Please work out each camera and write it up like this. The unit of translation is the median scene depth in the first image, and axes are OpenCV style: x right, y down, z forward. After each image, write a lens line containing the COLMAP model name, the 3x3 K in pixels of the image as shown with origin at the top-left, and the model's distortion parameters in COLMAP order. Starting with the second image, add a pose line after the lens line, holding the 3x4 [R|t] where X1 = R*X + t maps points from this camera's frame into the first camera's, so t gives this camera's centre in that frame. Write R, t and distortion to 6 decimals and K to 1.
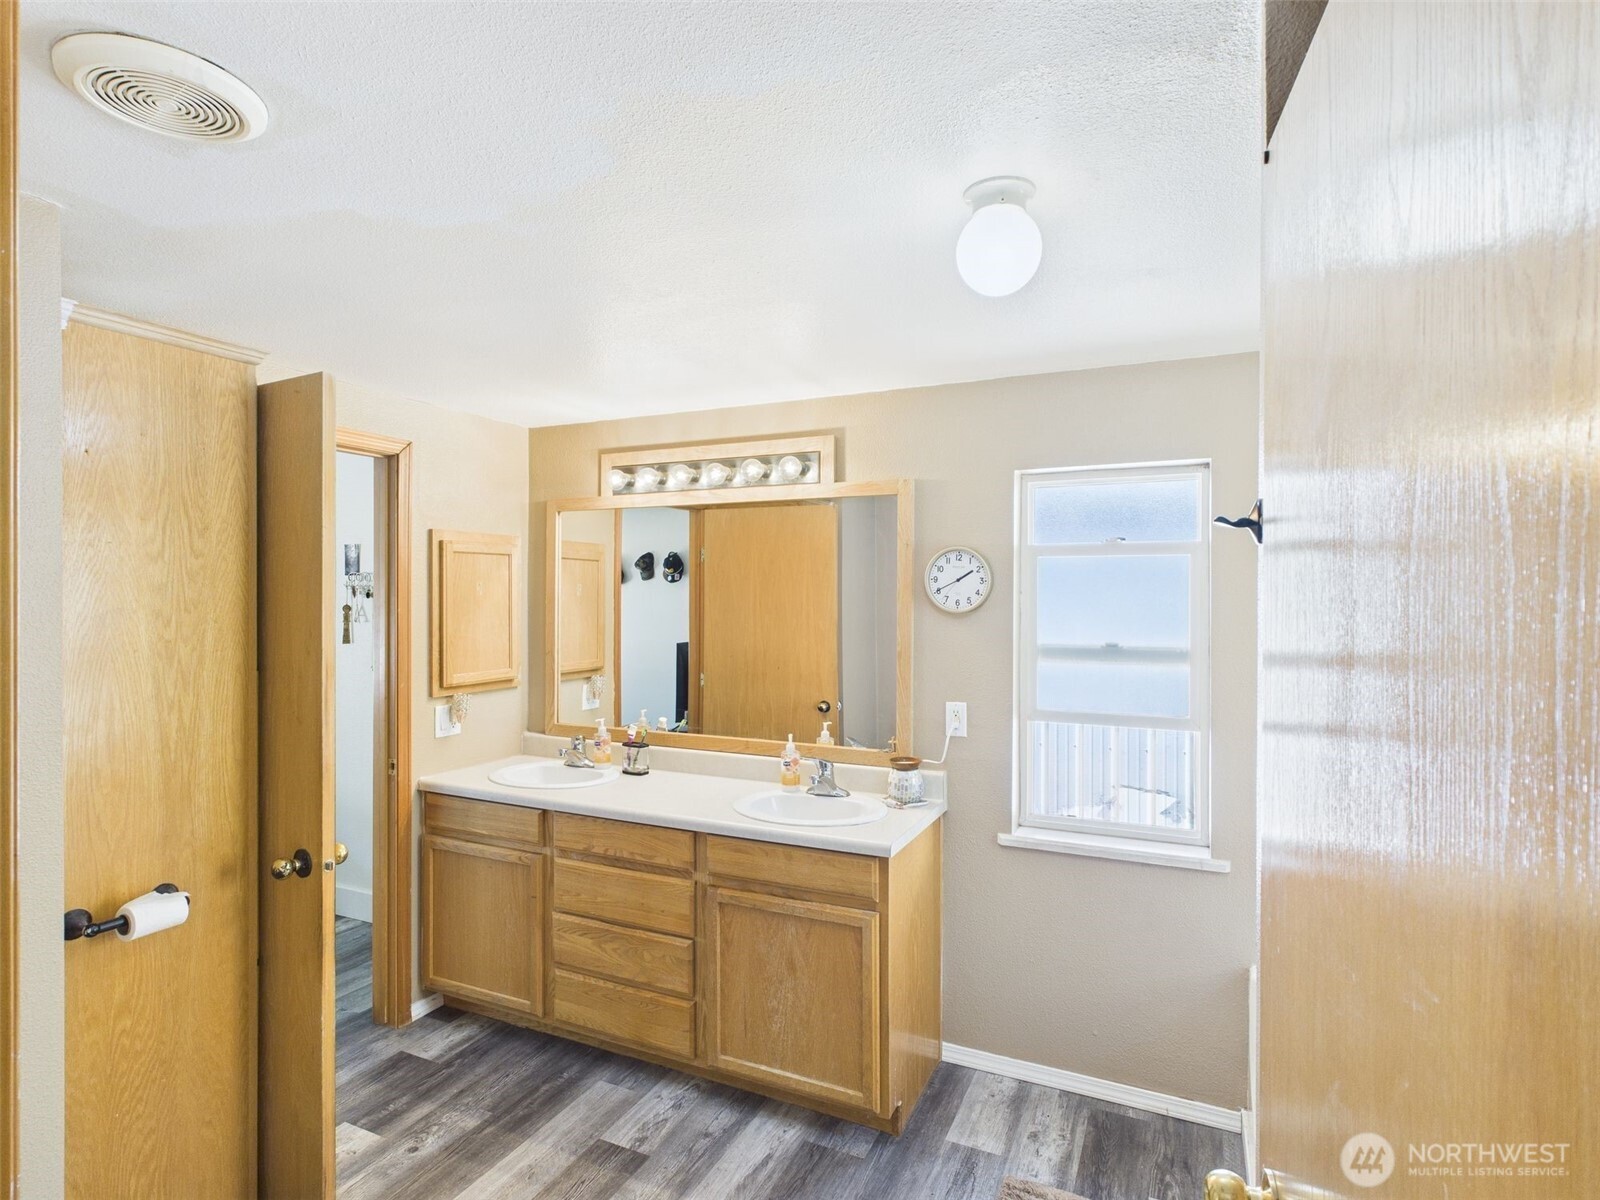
lens RADIAL K [[833.2, 0, 803.8], [0, 833.2, 621.5], [0, 0, 1]] dist [0.000299, 0.000501]
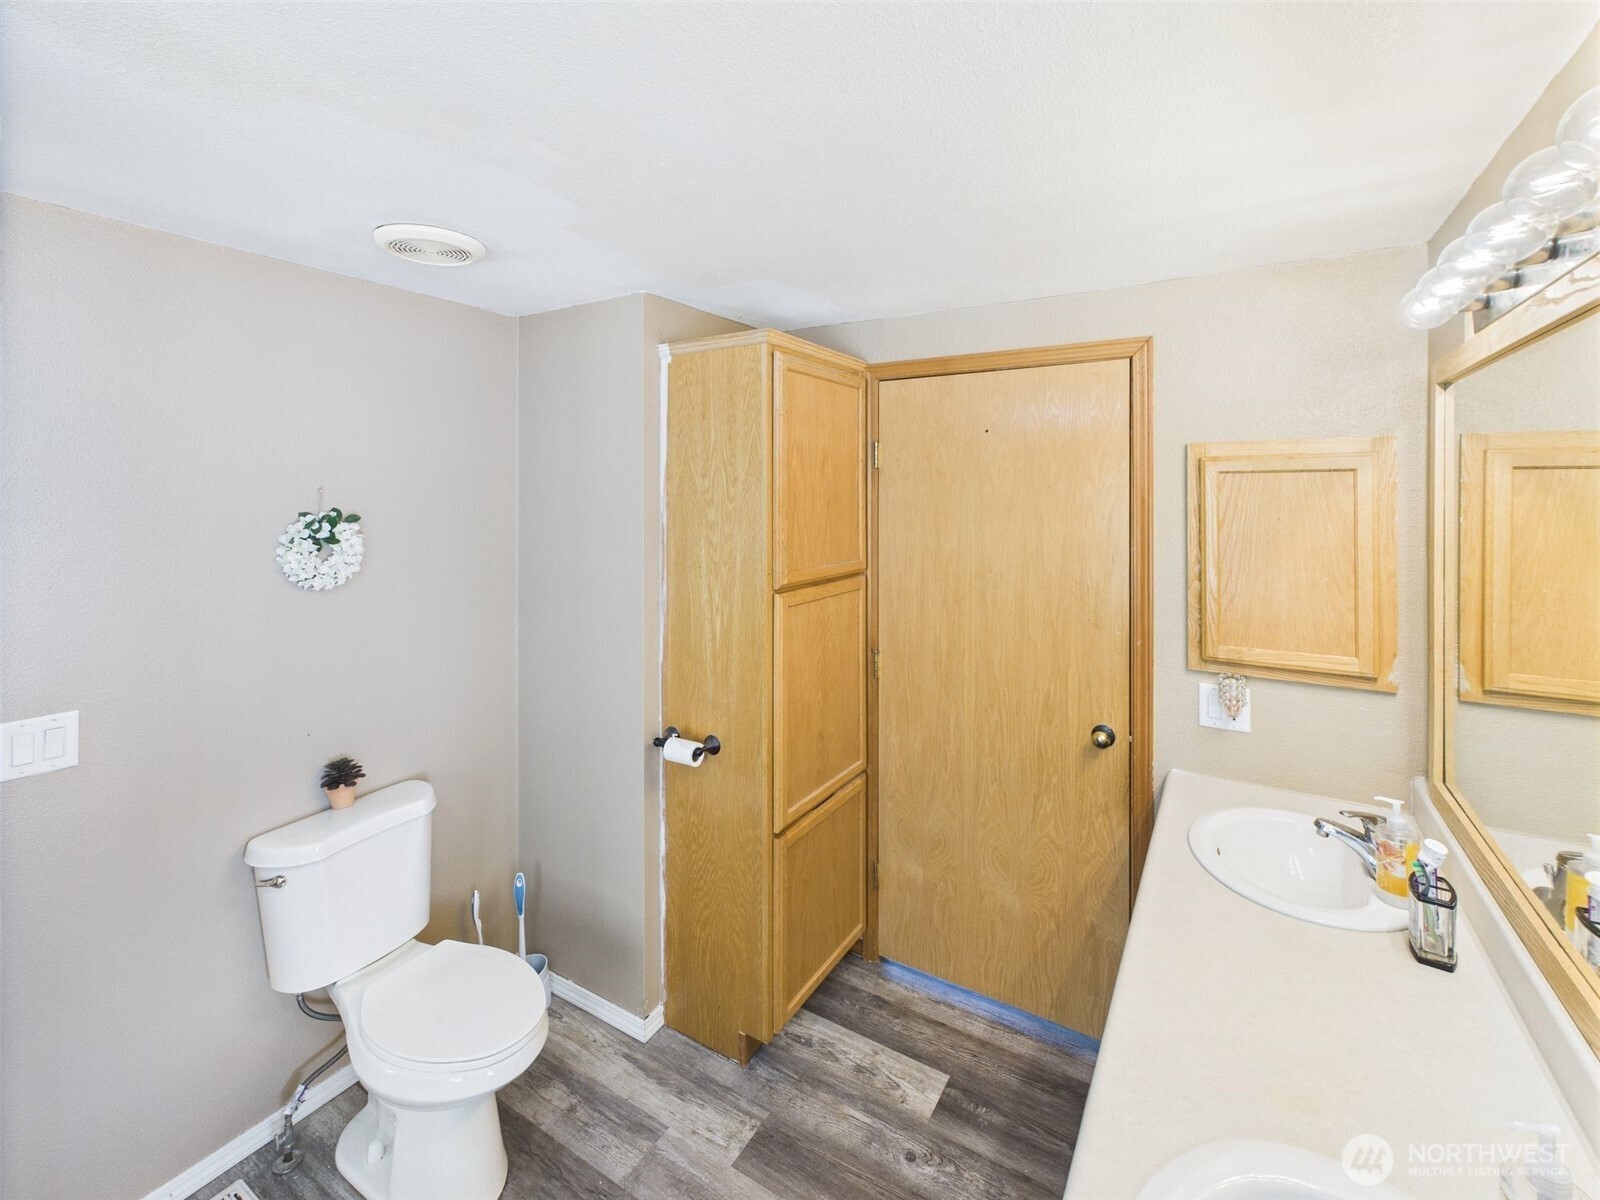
lens RADIAL K [[708.7, 0, 796.2], [0, 708.7, 492.7], [0, 0, 1]] dist [-0.000873, 0.000012]
pose [[-0.120134, 0.006066, -0.992739, 0.298467], [-0.029349, 0.999523, 0.009659, -0.081879], [0.992324, 0.030297, -0.119899, 0.961942]]
